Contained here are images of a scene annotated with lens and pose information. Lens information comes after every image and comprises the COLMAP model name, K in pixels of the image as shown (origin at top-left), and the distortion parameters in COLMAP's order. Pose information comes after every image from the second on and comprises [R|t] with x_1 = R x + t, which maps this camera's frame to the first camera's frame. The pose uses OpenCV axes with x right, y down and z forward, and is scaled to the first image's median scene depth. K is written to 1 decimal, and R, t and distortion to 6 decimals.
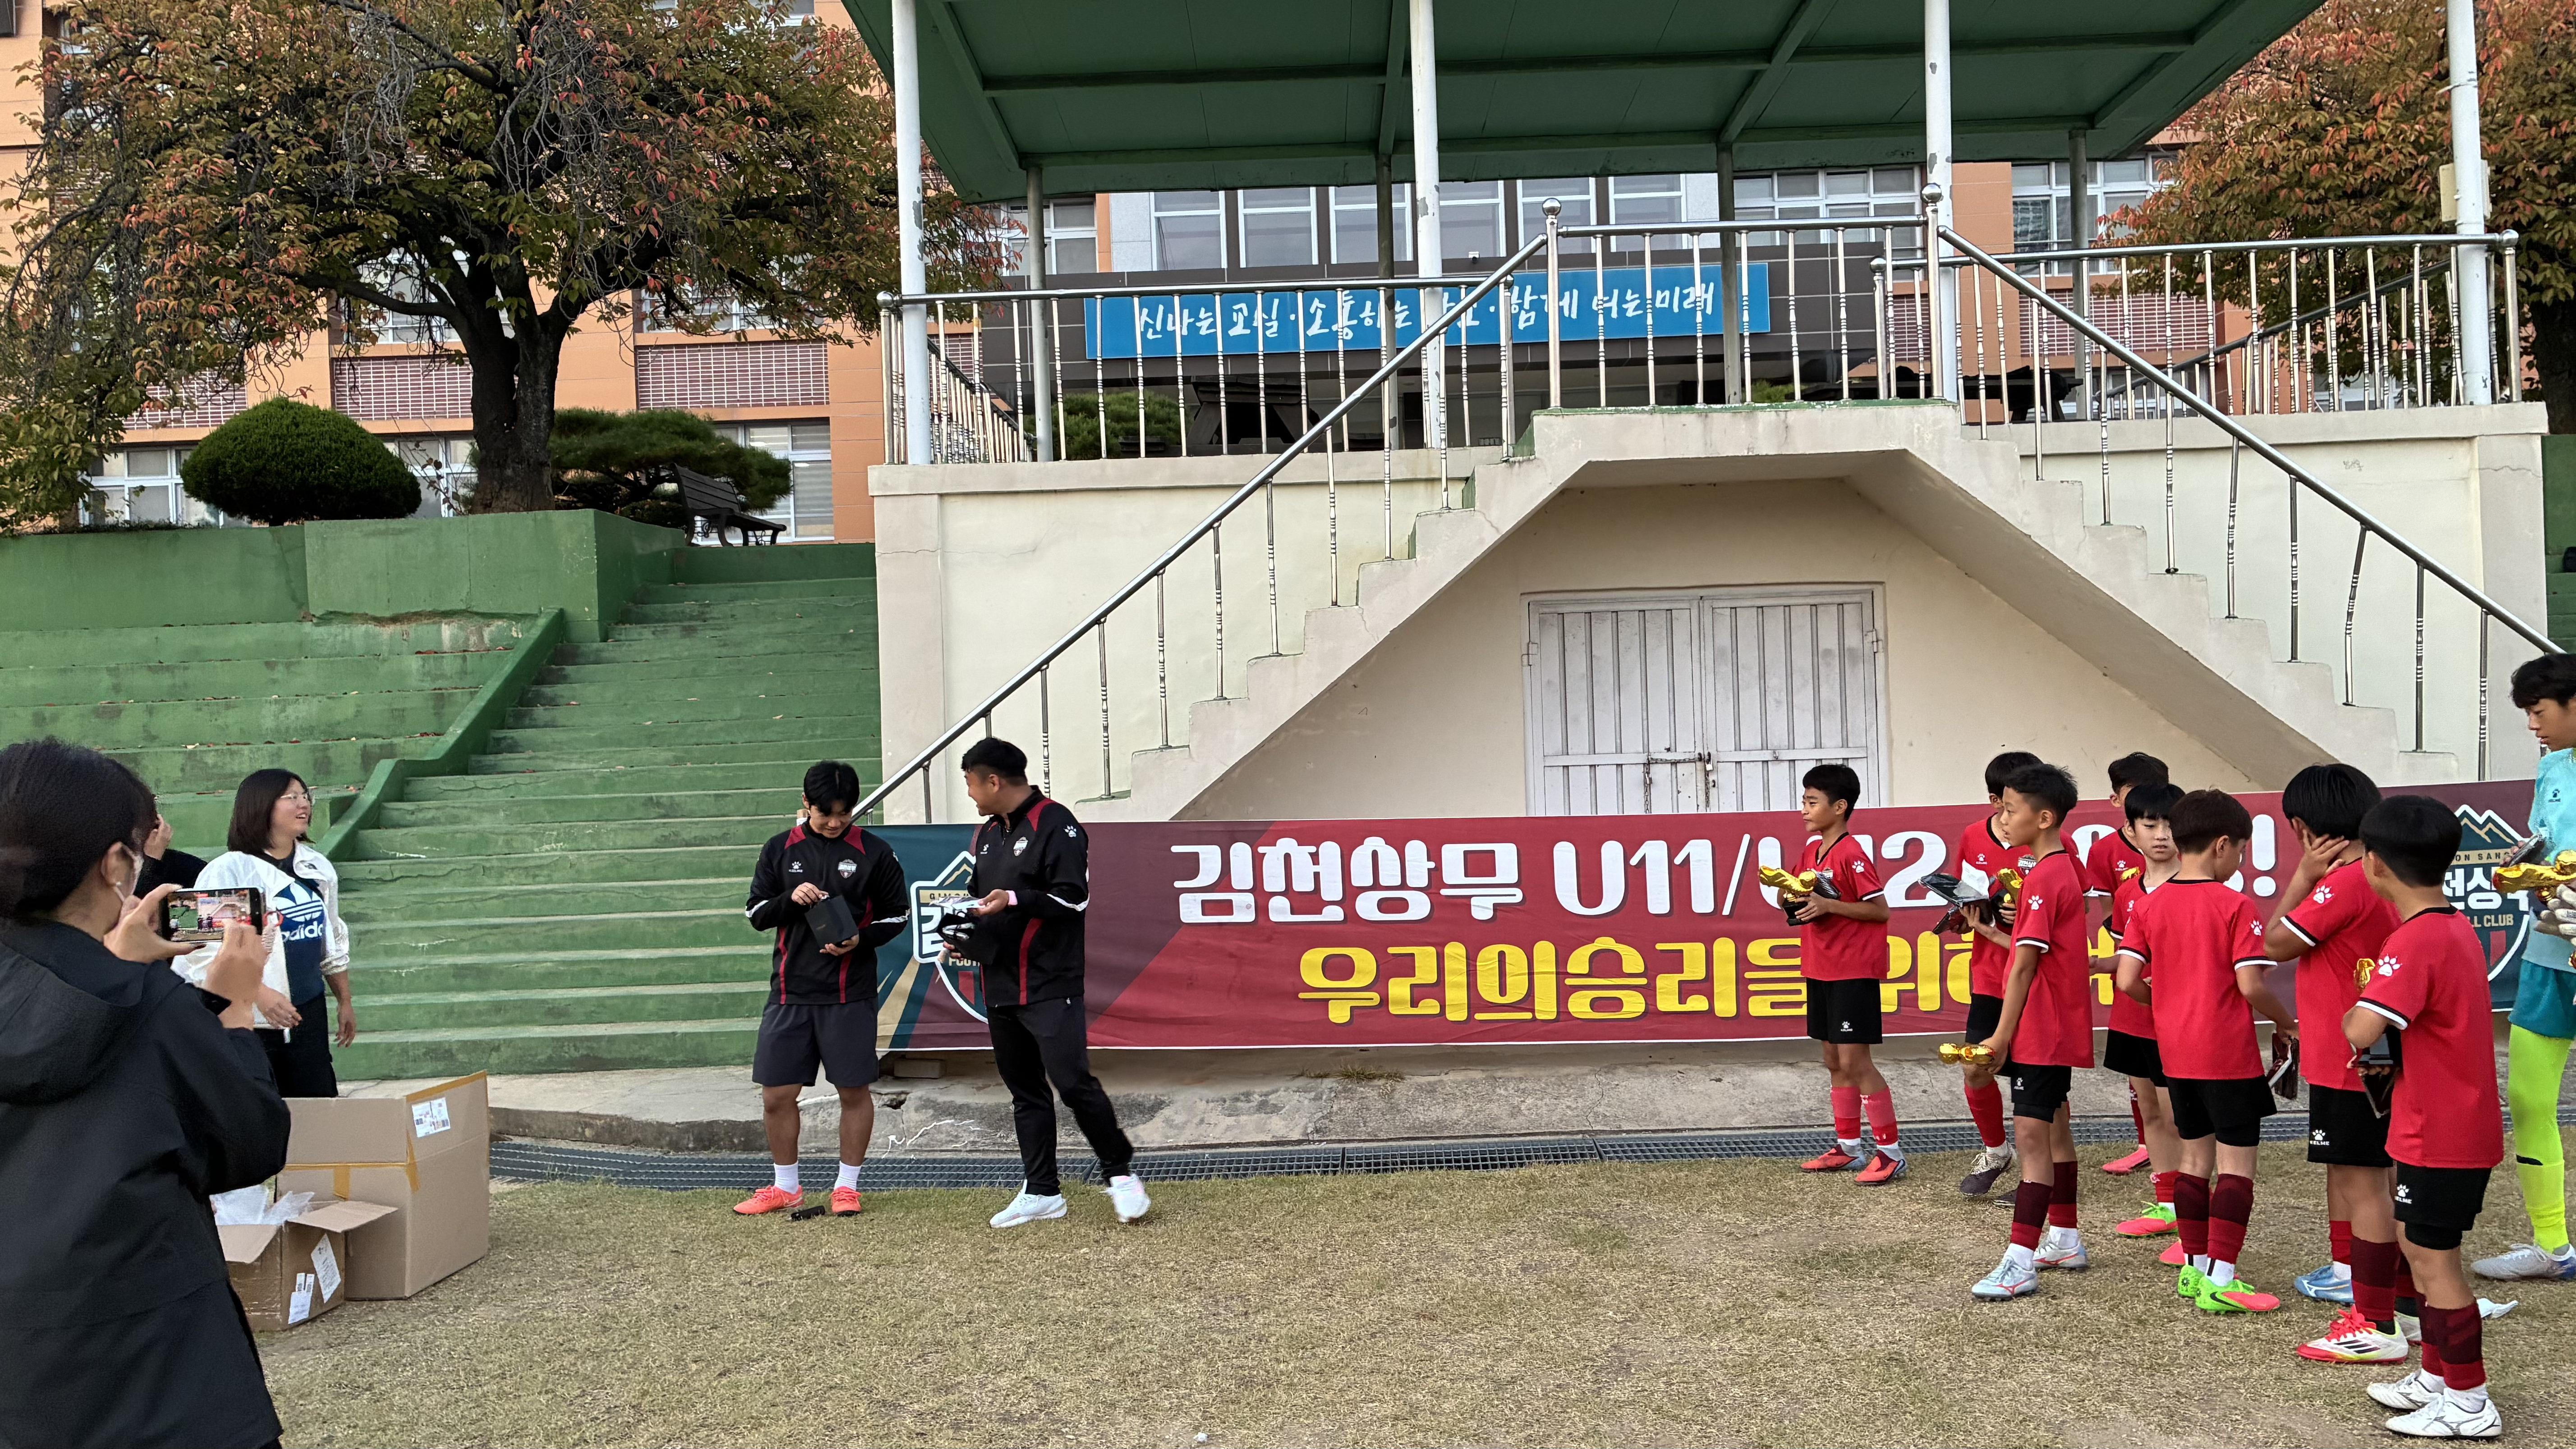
lens RADIAL K [[1951.1, 0, 1302.6], [0, 1951.1, 699.6], [0, 0, 1]] dist [0.015391, 0.009107]
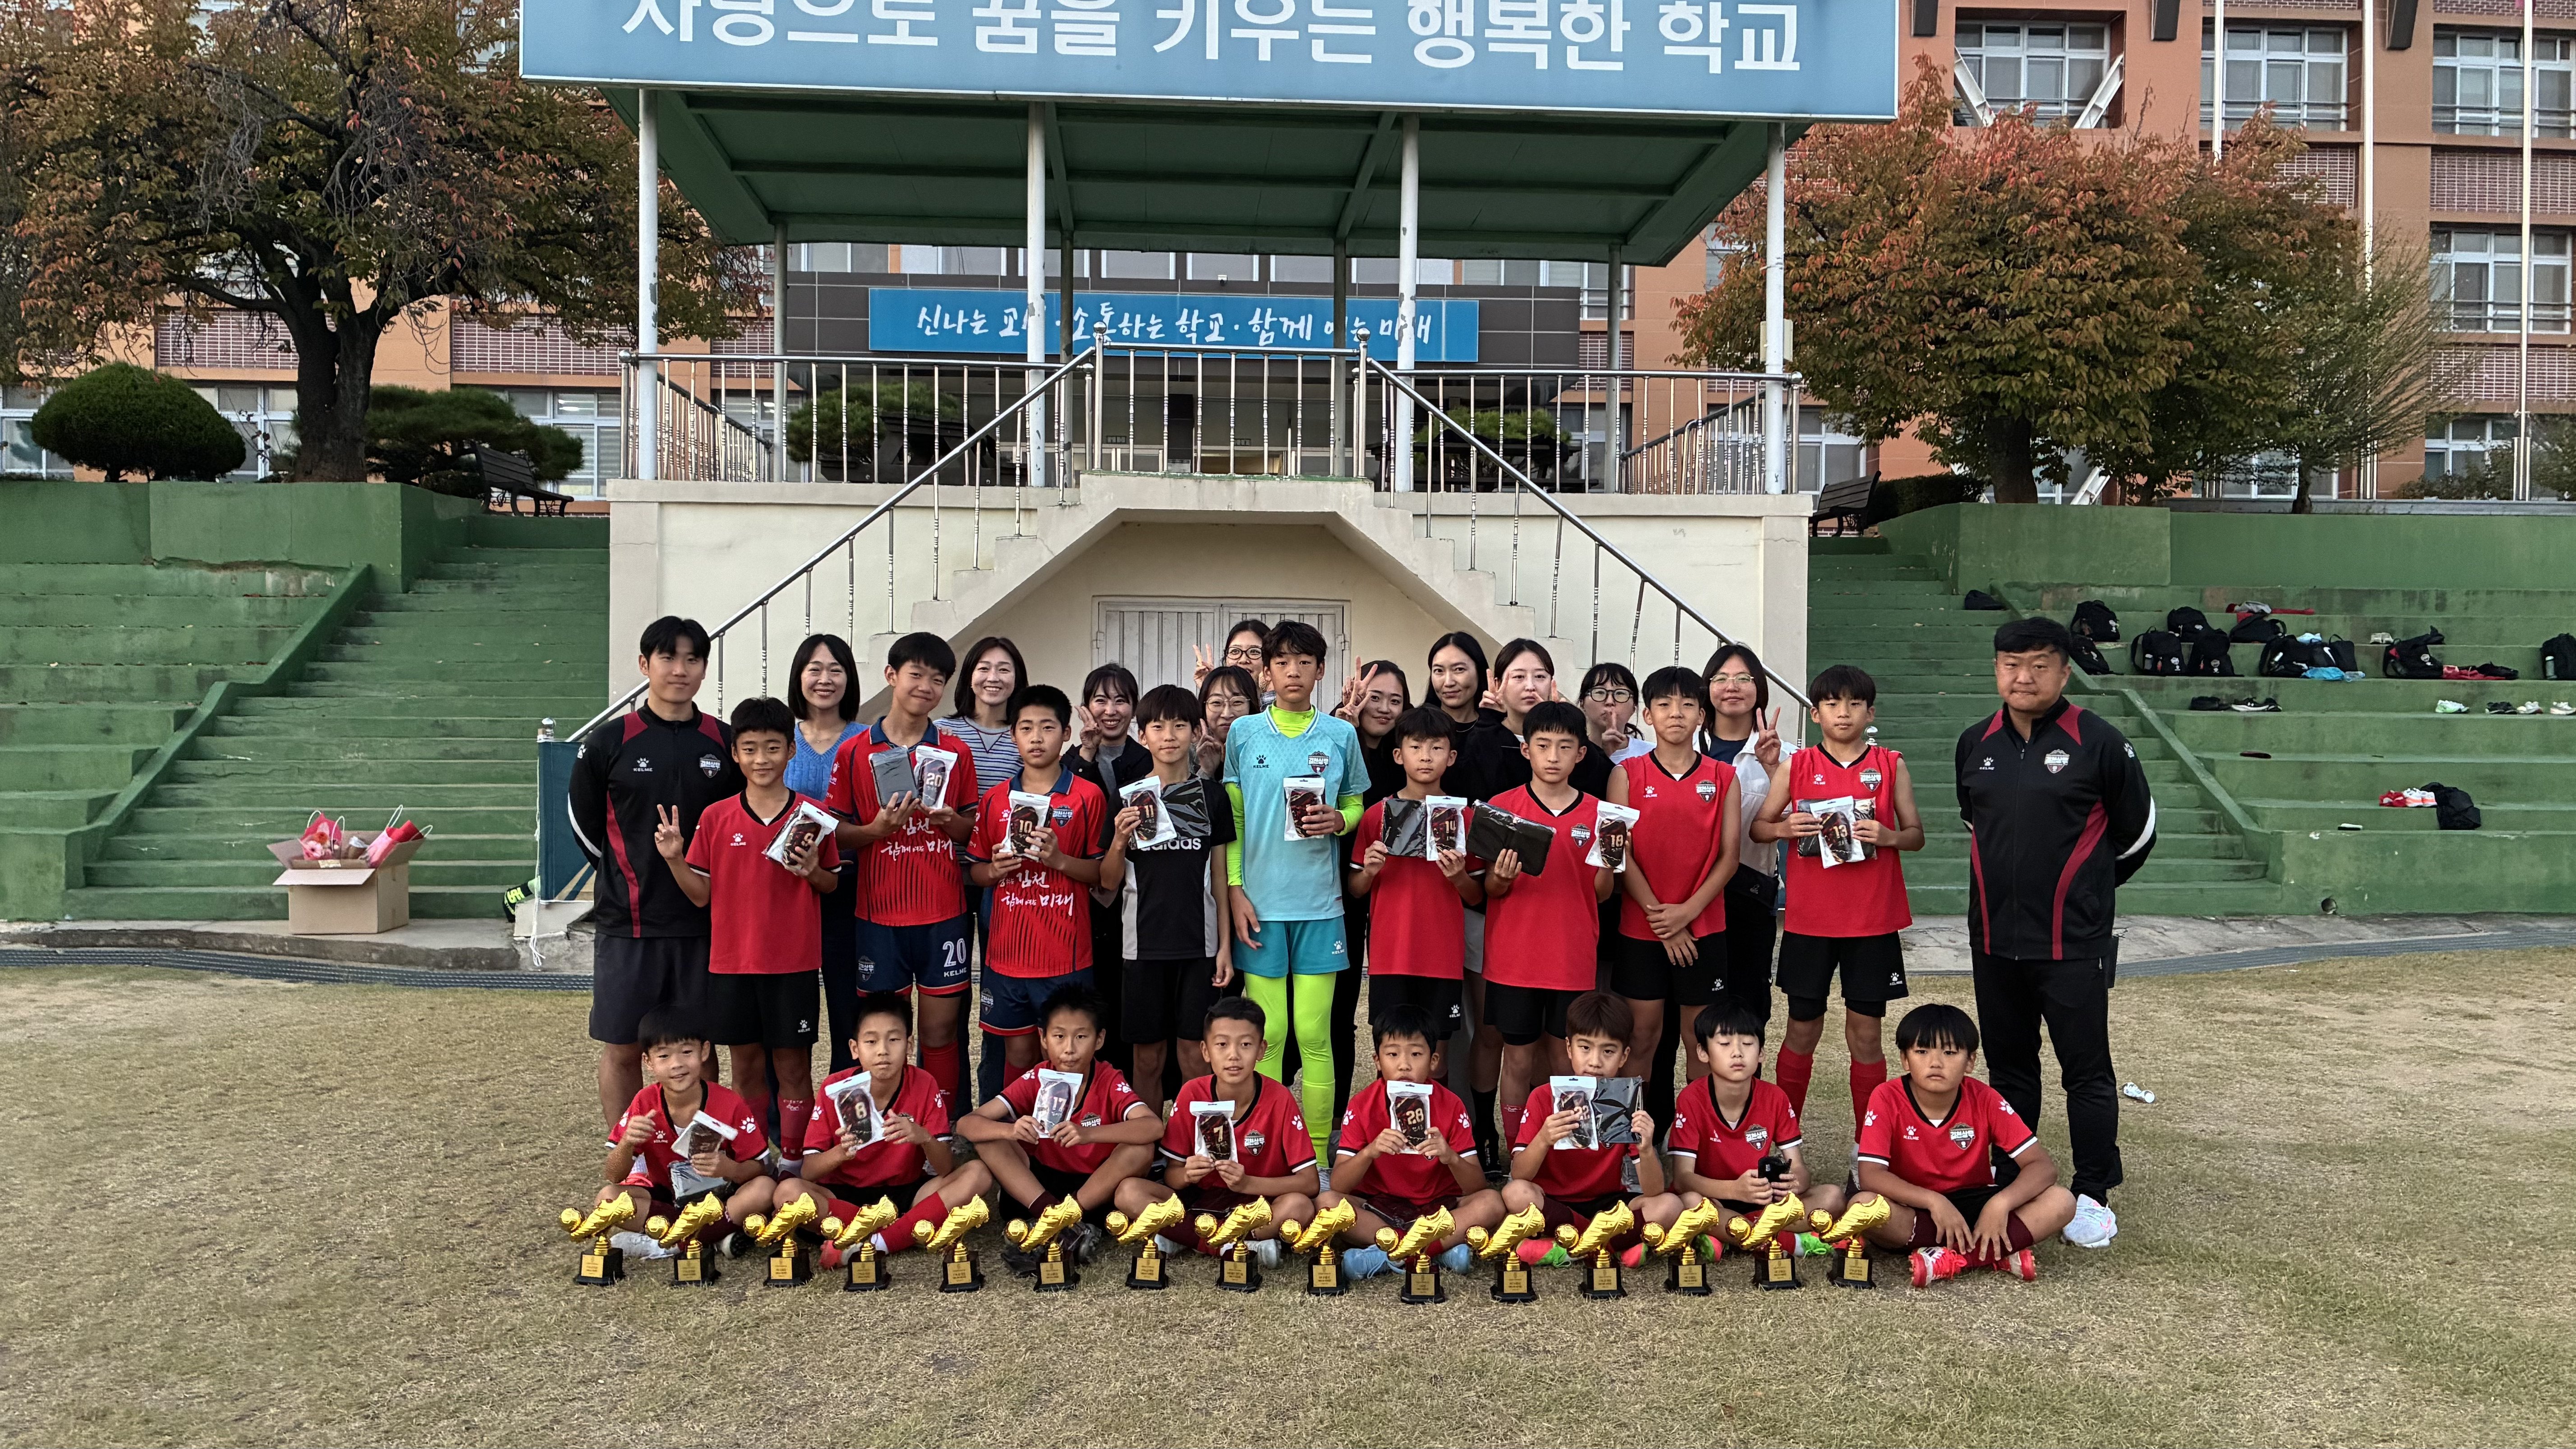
lens RADIAL K [[1949.7, 0, 1283.0], [0, 1949.7, 703.3], [0, 0, 1]] dist [0.028015, -0.004740]
pose [[0.996397, 0.041582, 0.073922, 0.105450], [-0.042852, 0.998958, 0.015678, -0.004149], [-0.073193, -0.018789, 0.997141, -0.272664]]
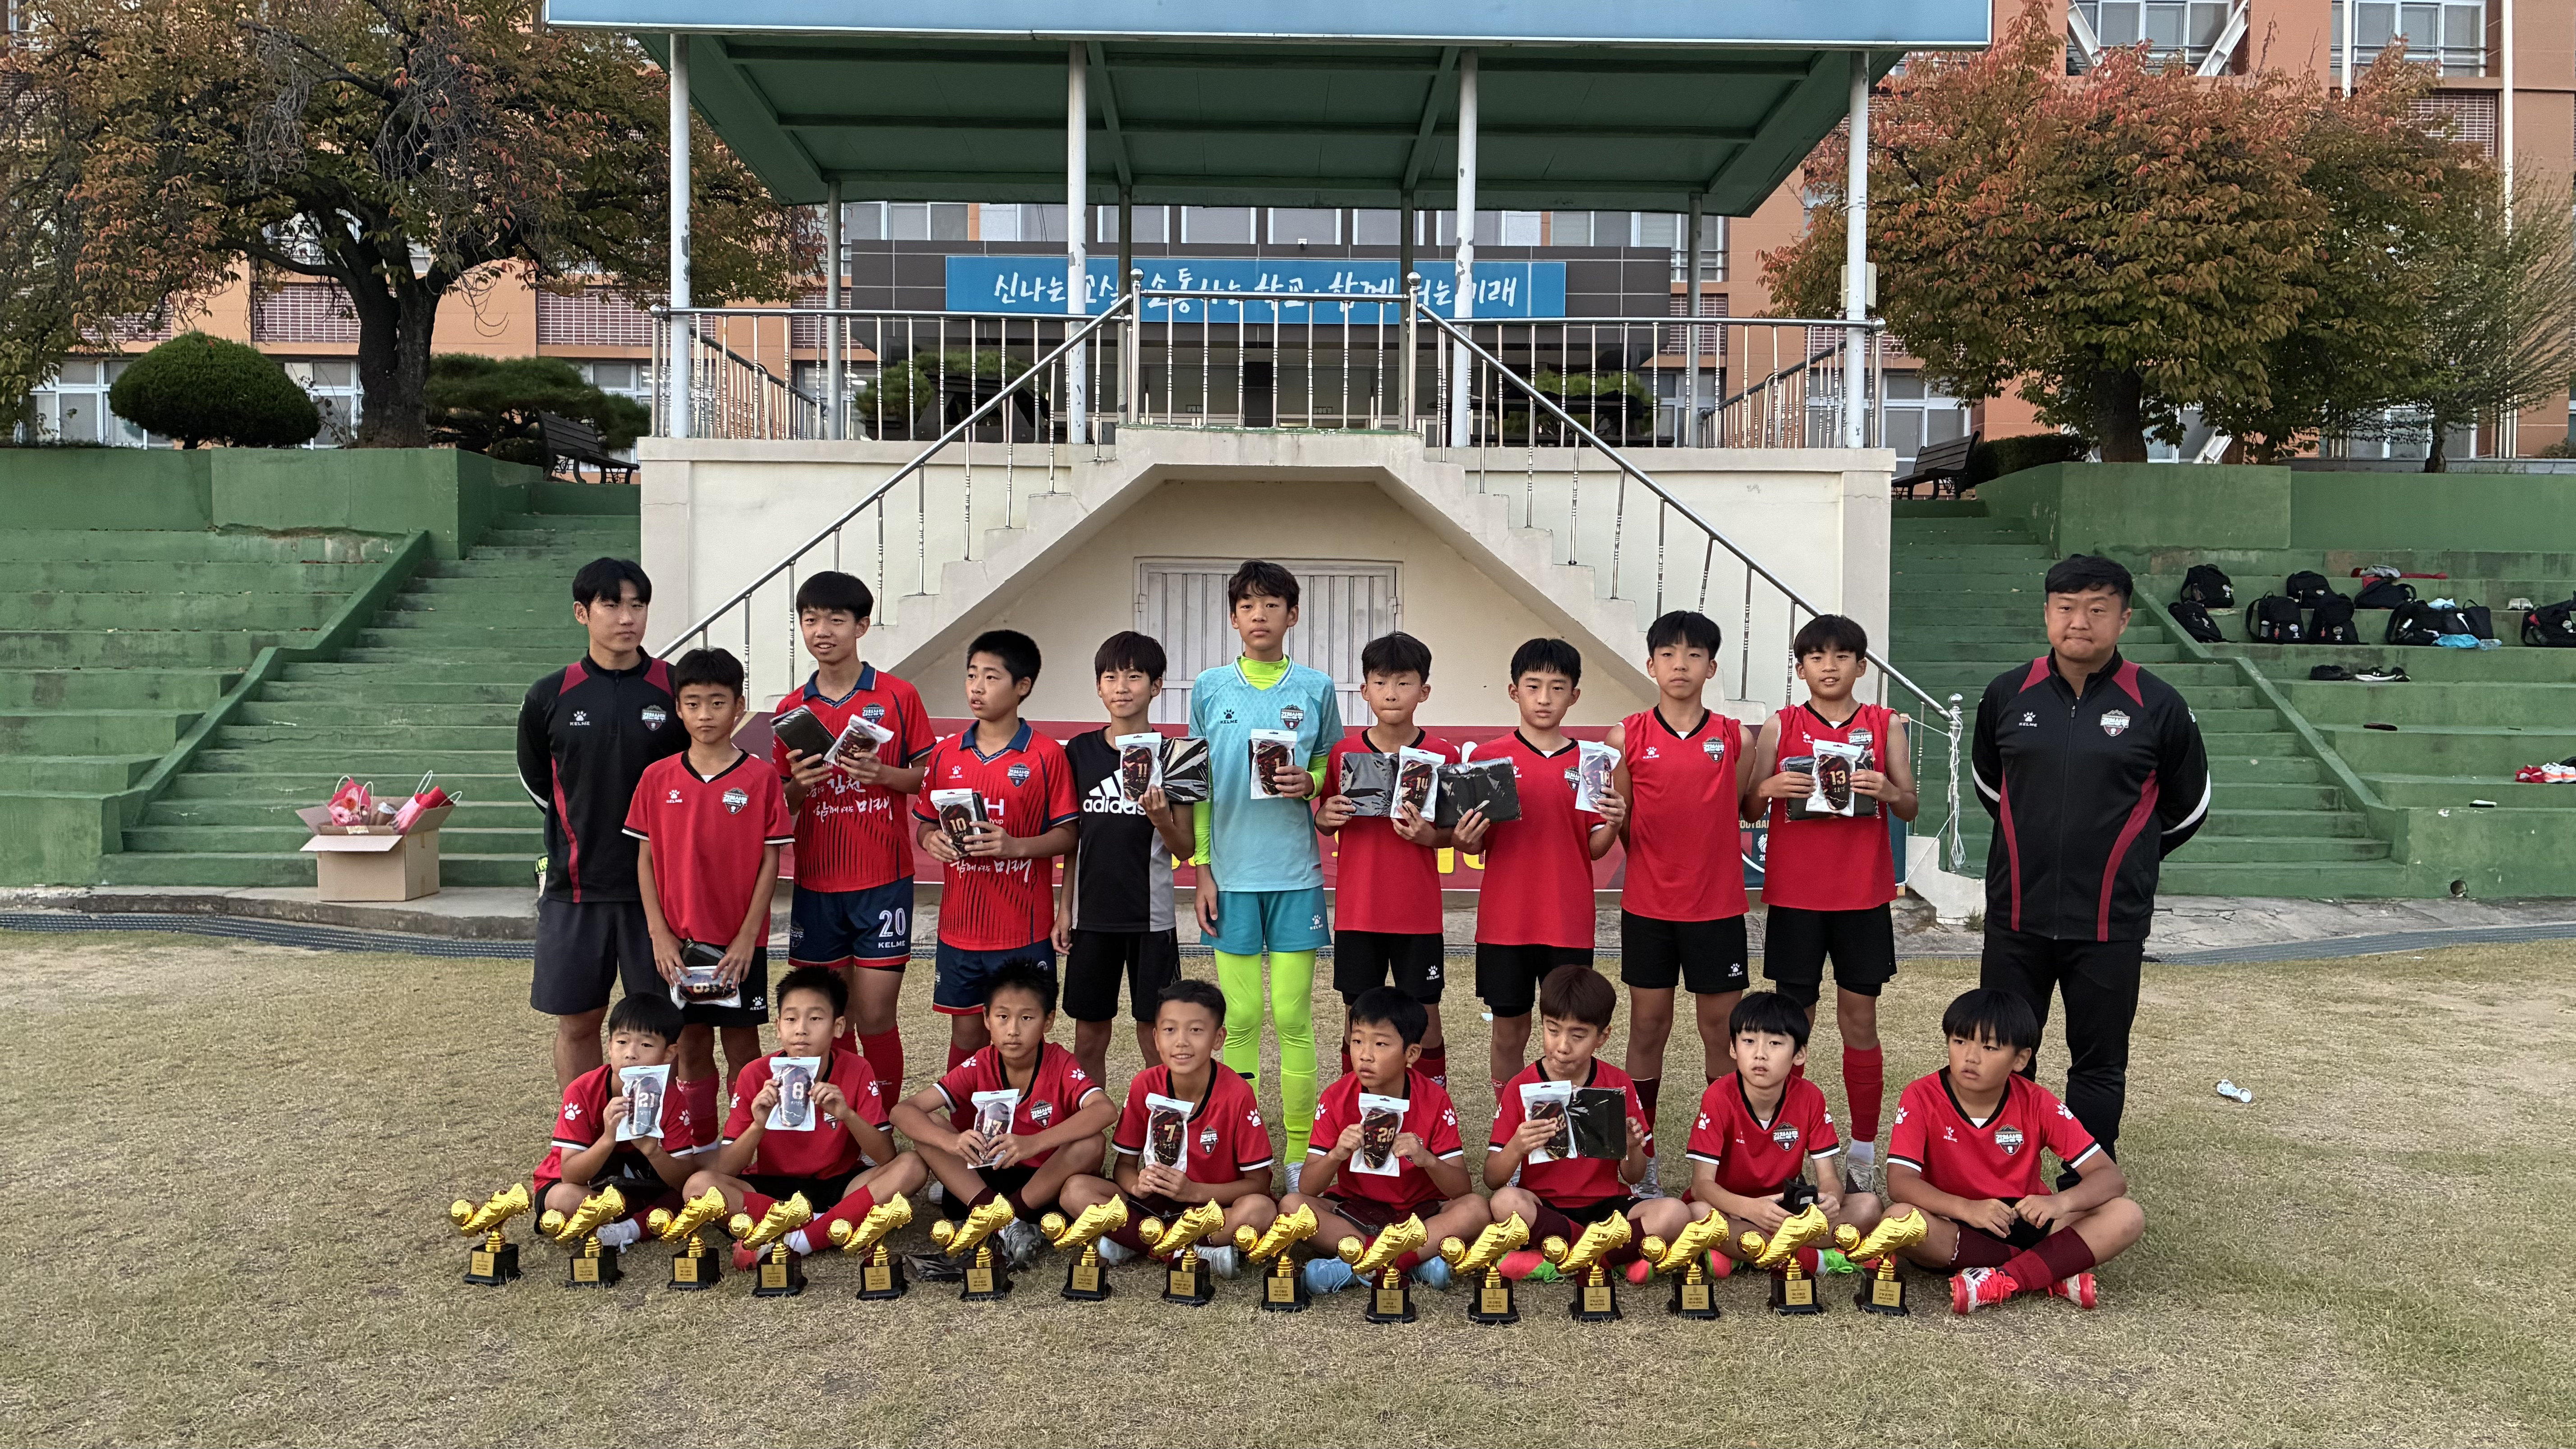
lens RADIAL K [[1947.0, 0, 1278.4], [0, 1947.0, 705.6], [0, 0, 1]] dist [0.039585, -0.029287]
pose [[0.998862, 0.043032, 0.020546, 0.133267], [-0.043654, 0.998571, 0.030815, 0.000951], [-0.019190, -0.031677, 0.999314, -0.233410]]
